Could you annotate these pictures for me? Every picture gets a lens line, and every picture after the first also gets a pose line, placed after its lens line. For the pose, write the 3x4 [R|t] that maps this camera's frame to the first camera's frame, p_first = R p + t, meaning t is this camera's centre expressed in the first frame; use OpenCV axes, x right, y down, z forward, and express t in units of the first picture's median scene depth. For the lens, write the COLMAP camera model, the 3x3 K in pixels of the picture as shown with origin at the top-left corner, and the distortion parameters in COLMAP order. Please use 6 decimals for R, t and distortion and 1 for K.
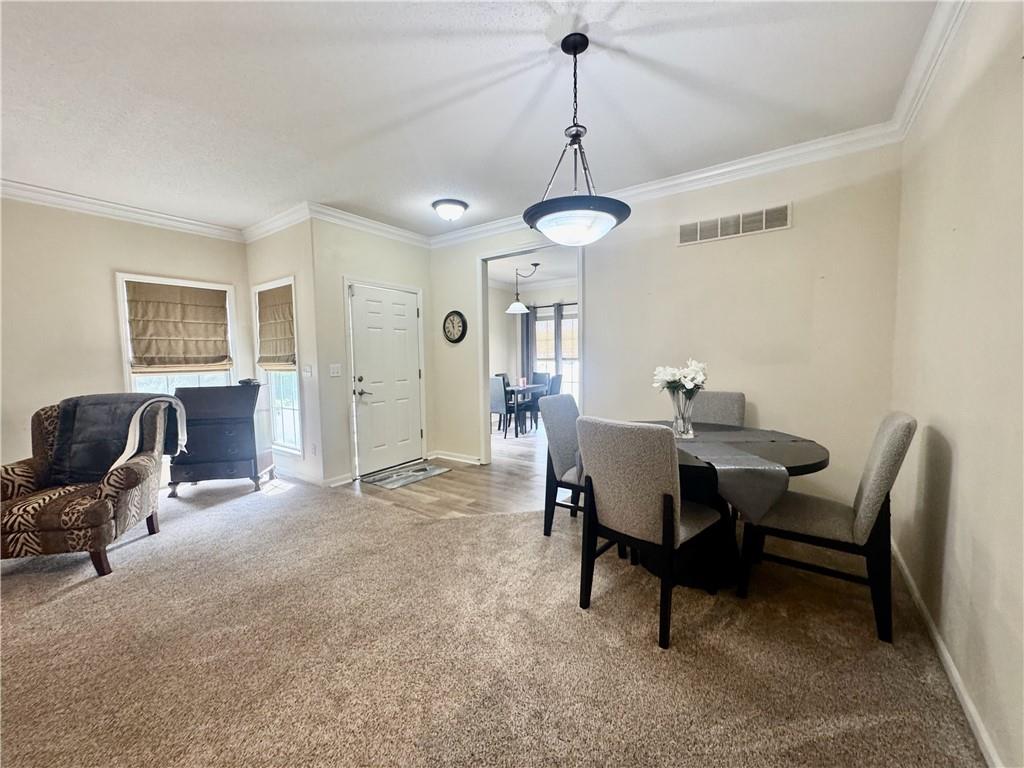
lens RADIAL K [[408.5, 0, 511.7], [0, 408.5, 383.4], [0, 0, 1]] dist [-0.004349, 0.000727]
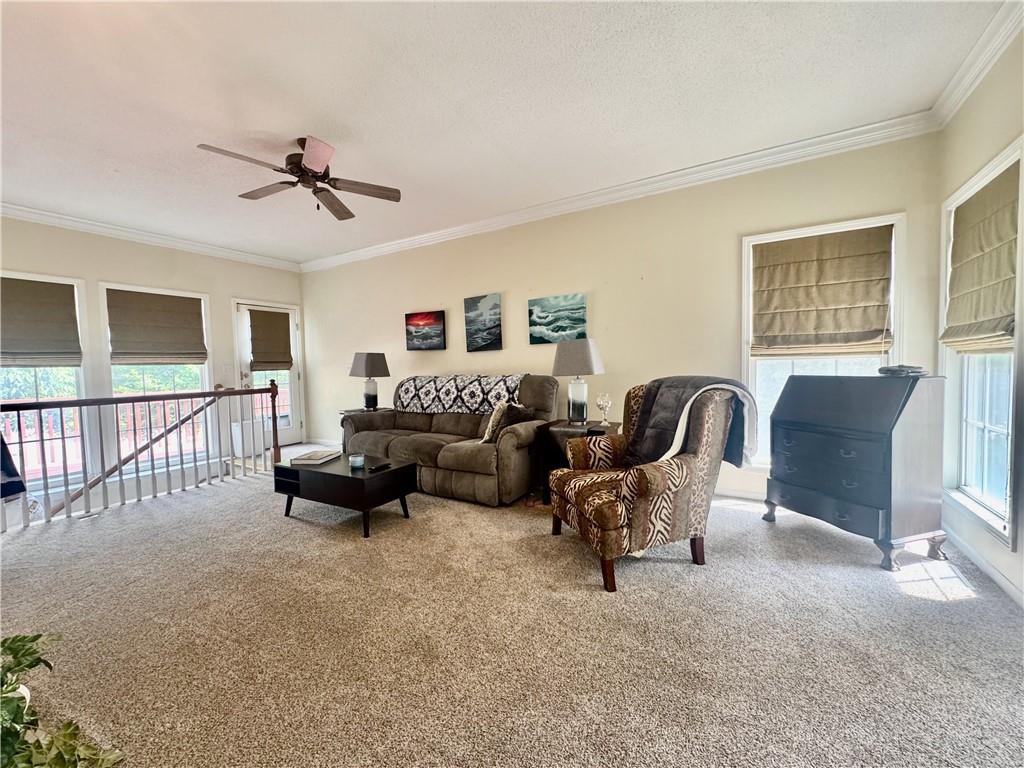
lens RADIAL K [[408.5, 0, 511.7], [0, 408.5, 383.4], [0, 0, 1]] dist [-0.004349, 0.000727]
pose [[0.075306, 0.059485, -0.995385, -0.163262], [-0.048053, 0.997276, 0.055962, 0.010199], [0.996002, 0.043617, 0.077960, 0.552497]]
